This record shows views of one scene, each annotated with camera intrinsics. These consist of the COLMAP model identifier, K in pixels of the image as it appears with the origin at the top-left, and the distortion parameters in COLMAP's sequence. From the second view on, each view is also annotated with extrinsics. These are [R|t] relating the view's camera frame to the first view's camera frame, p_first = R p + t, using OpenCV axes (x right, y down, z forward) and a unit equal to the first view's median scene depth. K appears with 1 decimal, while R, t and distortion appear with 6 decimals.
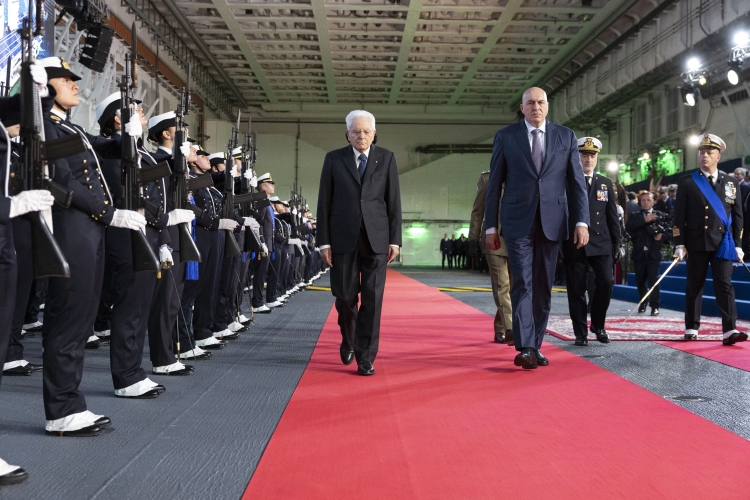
lens RADIAL K [[1015.3, 0, 375.0], [0, 1015.3, 250.0], [0, 0, 1]] dist [0.065990, -0.024912]
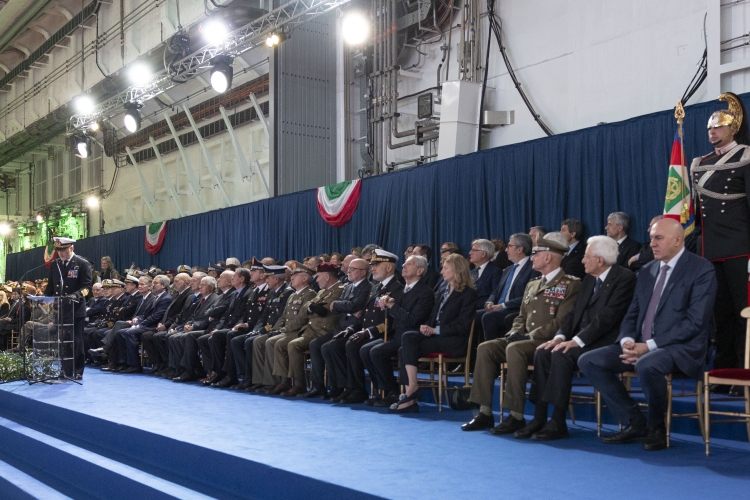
lens RADIAL K [[1015.3, 0, 375.0], [0, 1015.3, 250.0], [0, 0, 1]] dist [0.065990, -0.024912]
pose [[0.850835, 0.025792, 0.524800, 0.062351], [0.006826, 0.998168, -0.060124, -0.014551], [-0.525389, 0.054738, 0.849099, 0.150025]]
